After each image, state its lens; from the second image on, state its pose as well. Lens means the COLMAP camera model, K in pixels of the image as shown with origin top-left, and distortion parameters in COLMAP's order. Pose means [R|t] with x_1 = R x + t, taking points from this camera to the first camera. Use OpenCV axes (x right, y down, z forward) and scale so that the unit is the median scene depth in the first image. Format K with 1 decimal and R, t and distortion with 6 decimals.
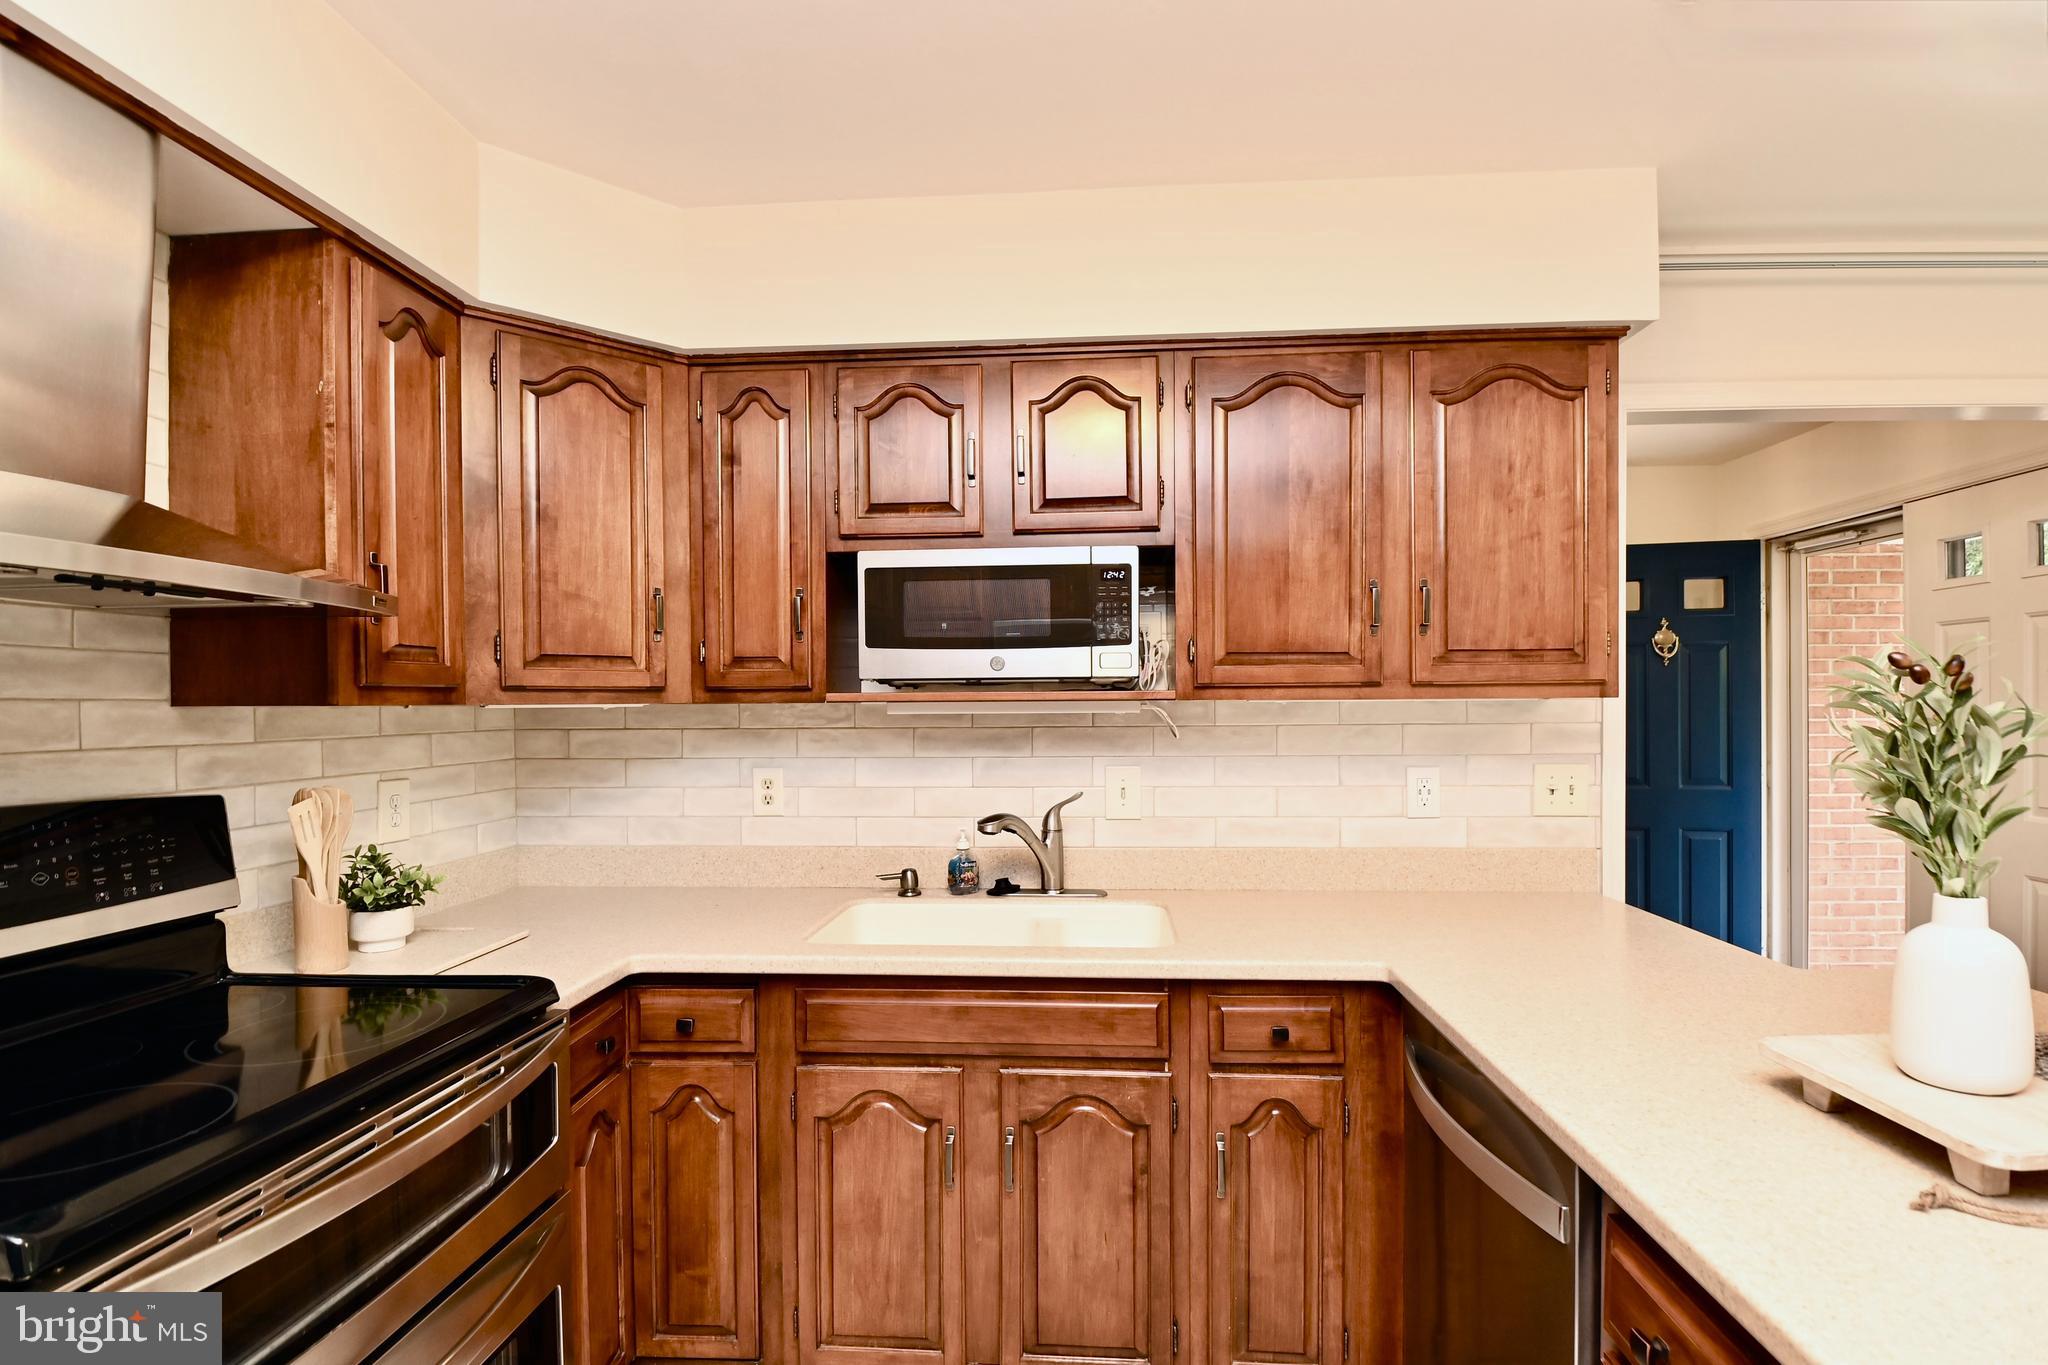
lens RADIAL K [[939.5, 0, 1038.6], [0, 939.5, 709.8], [0, 0, 1]] dist [0.004378, -0.011845]
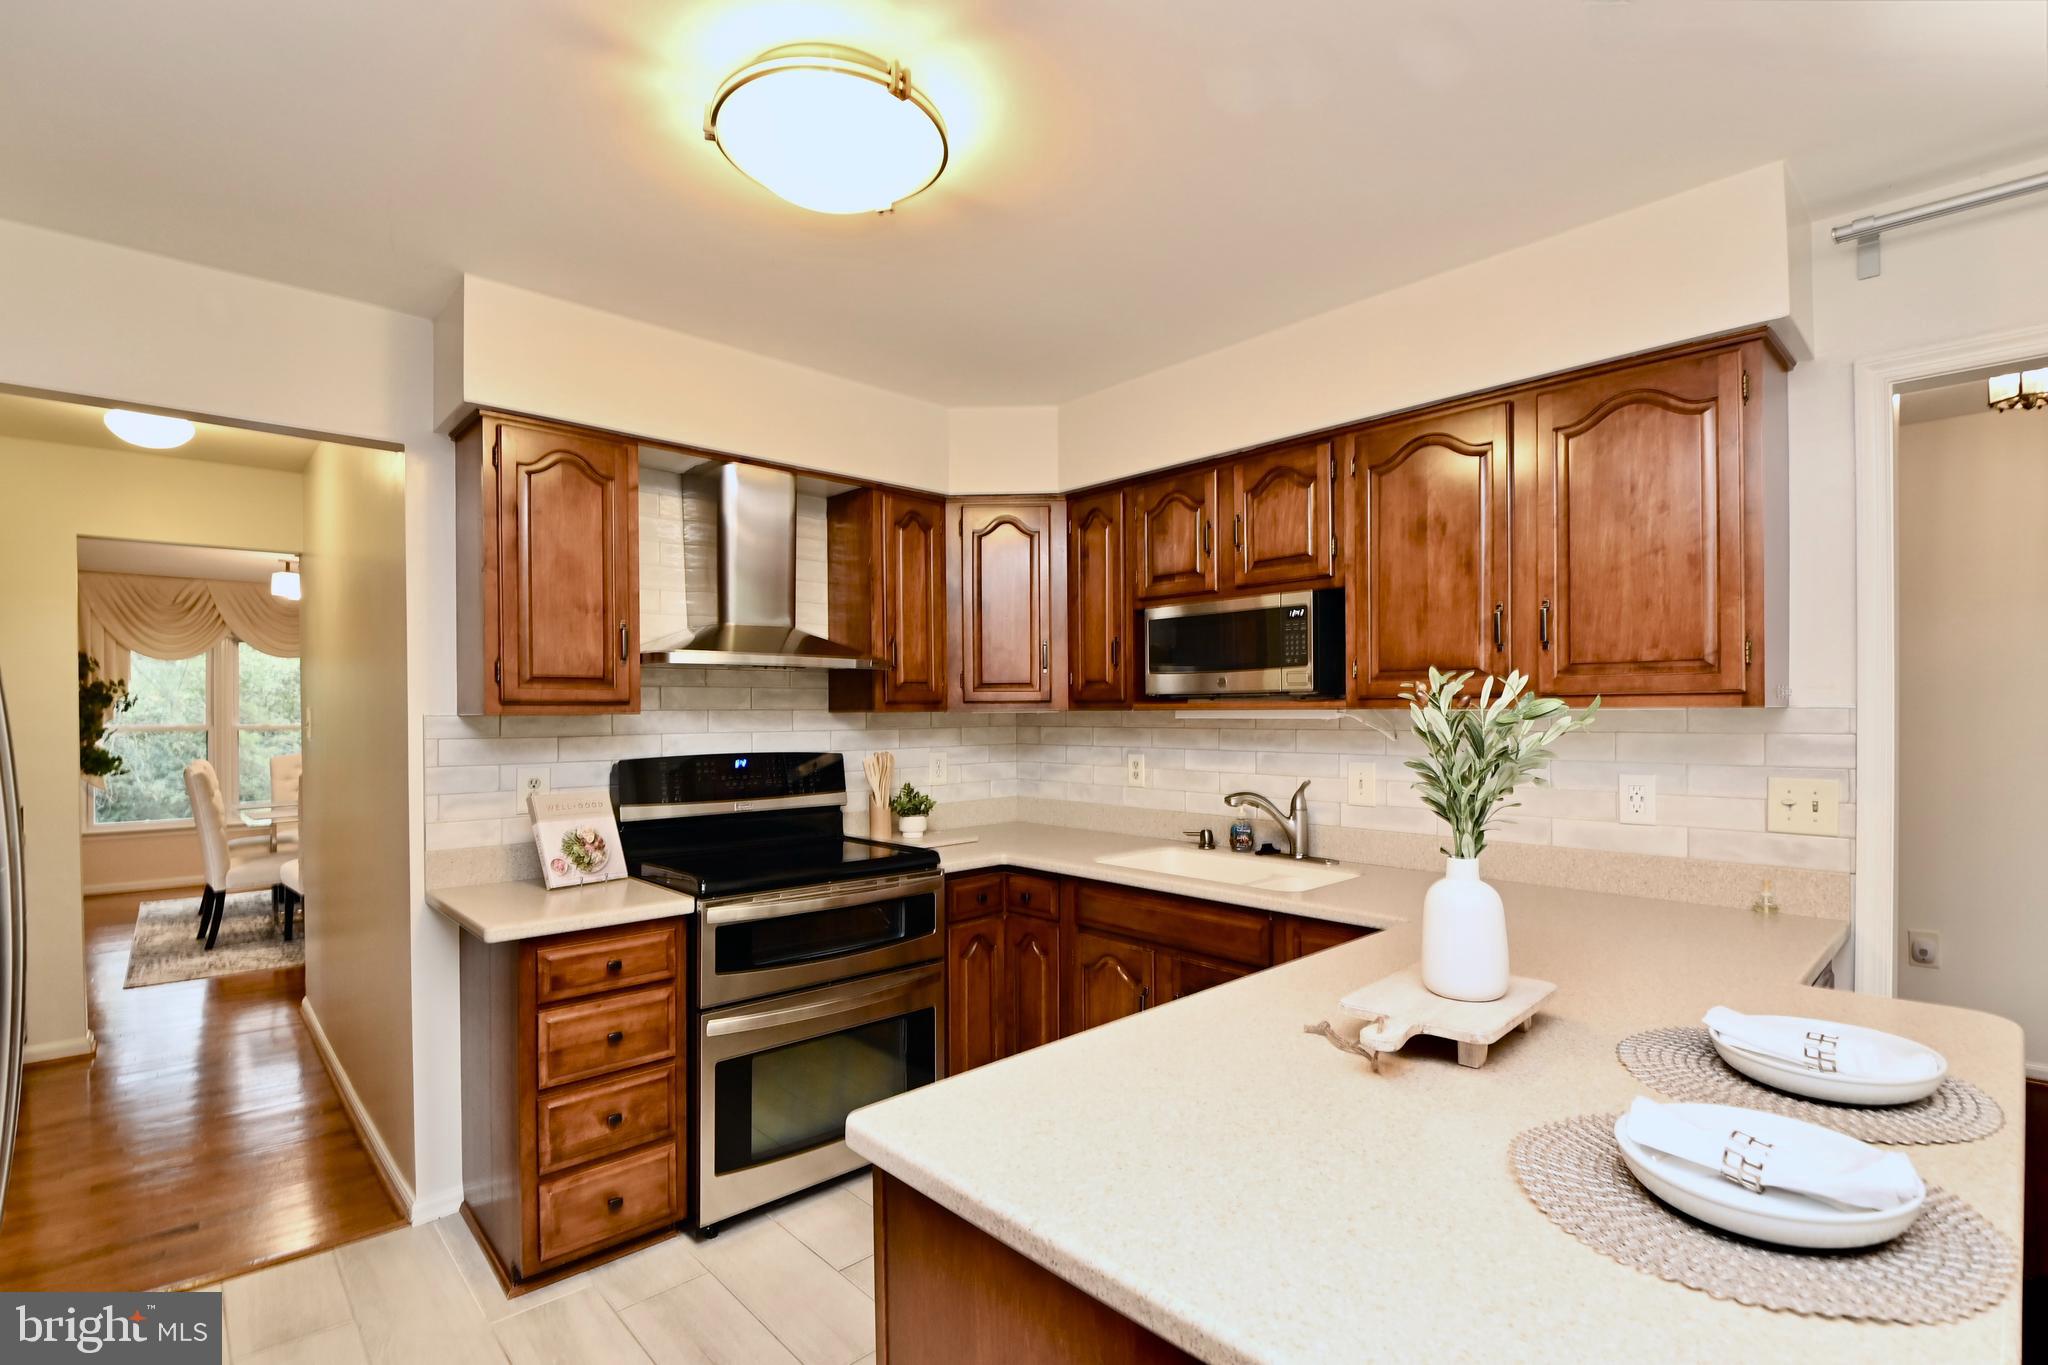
lens RADIAL K [[939.0, 0, 1029.4], [0, 939.0, 709.0], [0, 0, 1]] dist [-0.017861, -0.001179]
pose [[0.724581, 0.002157, -0.689187, 0.727750], [-0.004333, 0.999990, -0.001426, -0.006320], [0.689177, 0.004019, 0.724582, -0.215732]]
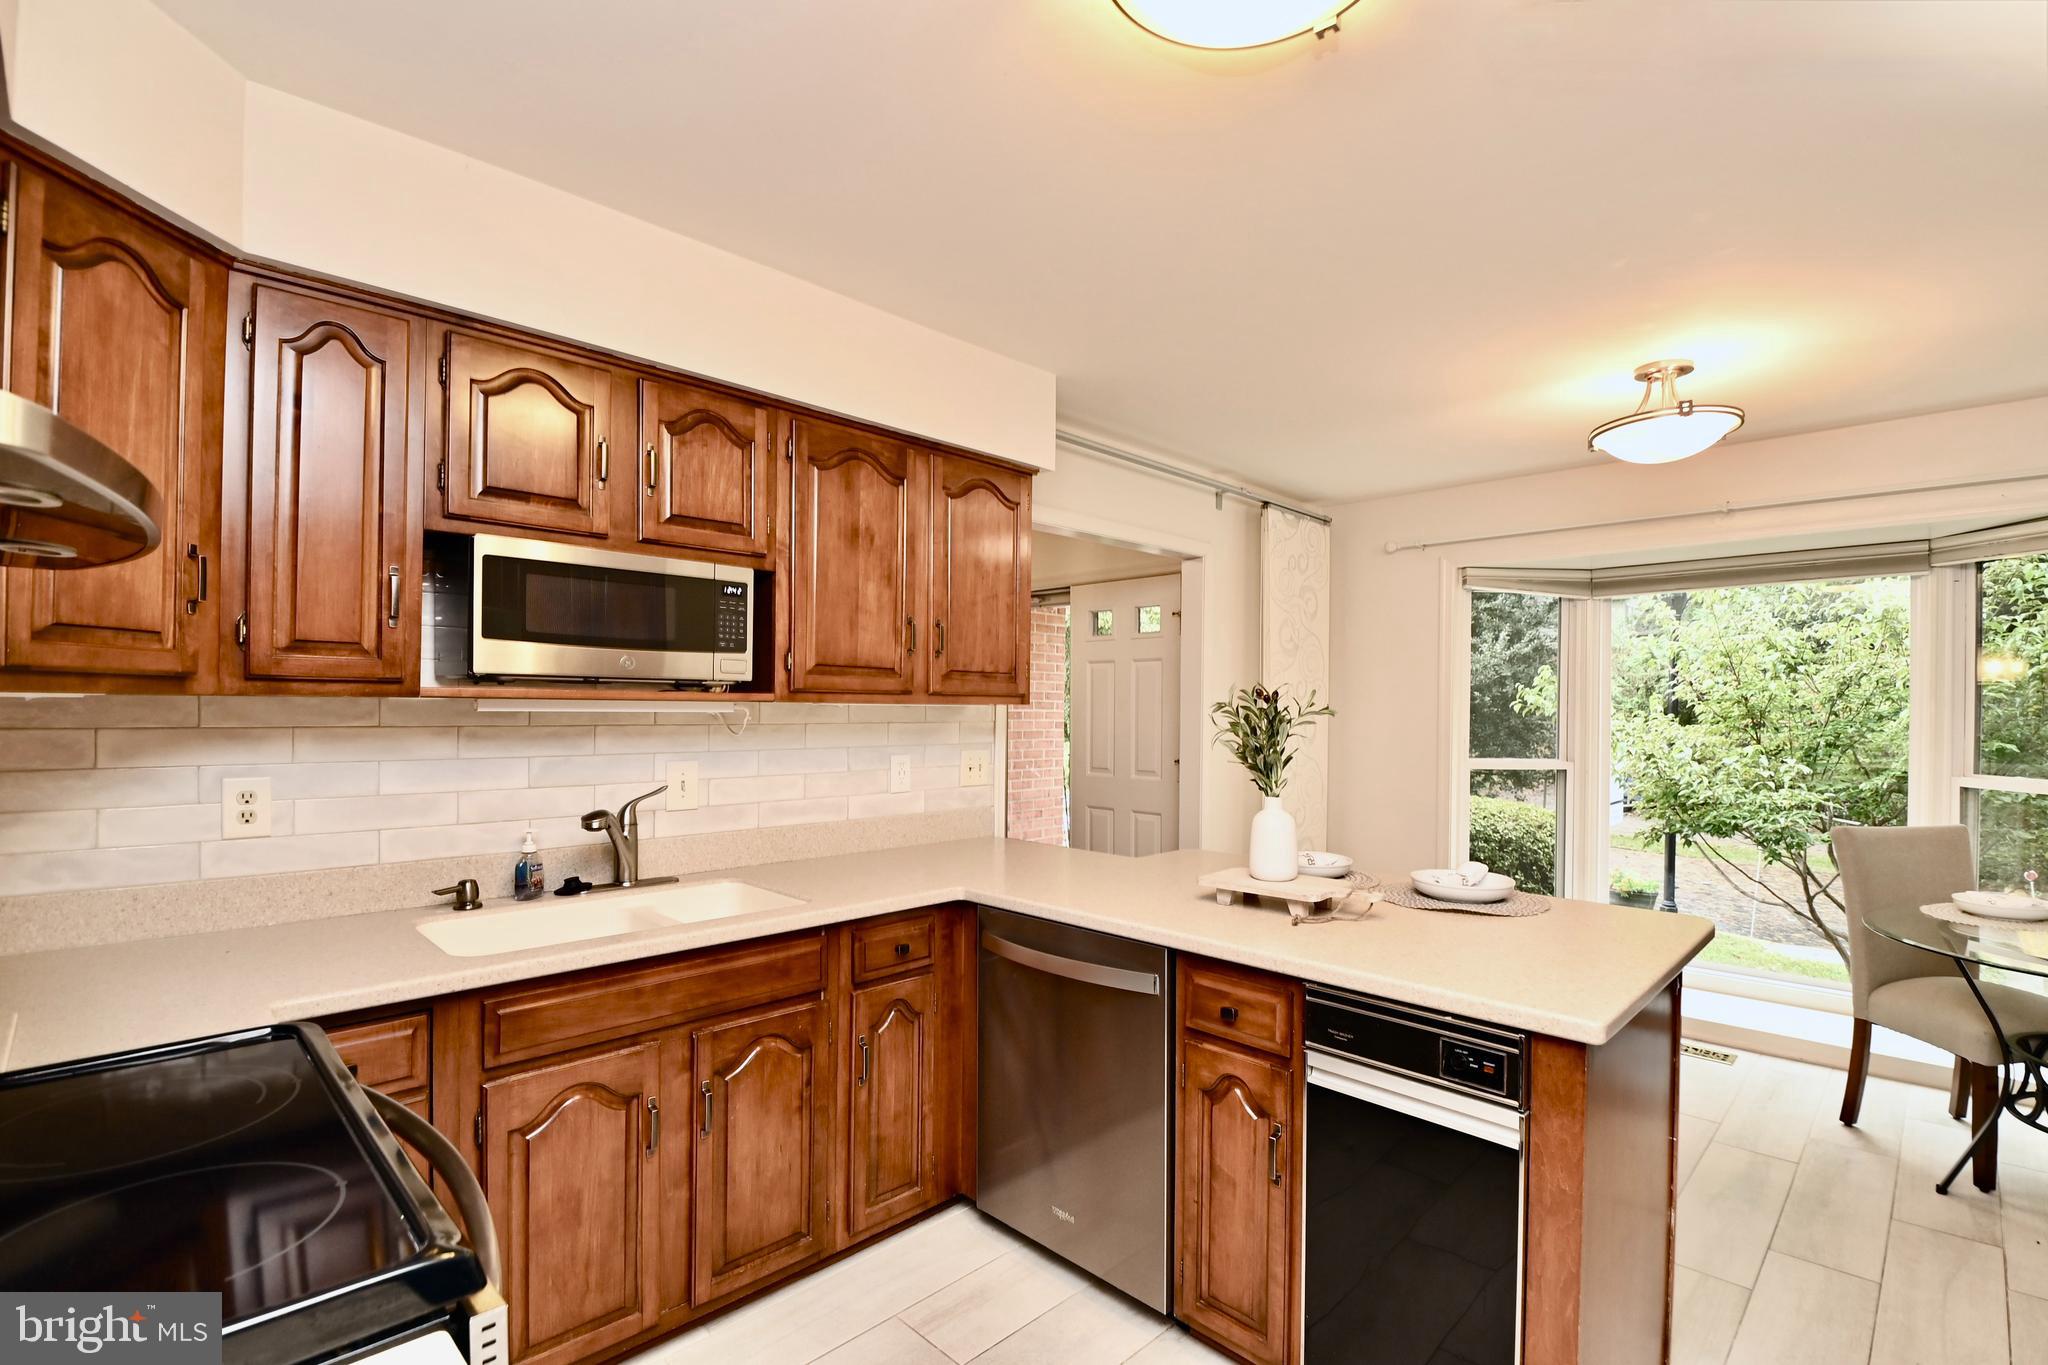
lens RADIAL K [[939.5, 0, 1050.7], [0, 939.5, 708.2], [0, 0, 1]] dist [0.004378, -0.011845]
pose [[0.648248, 0.012277, 0.761331, -0.546814], [-0.010185, 0.999920, -0.007452, 0.003127], [-0.761362, -0.002923, 0.648321, -0.036153]]
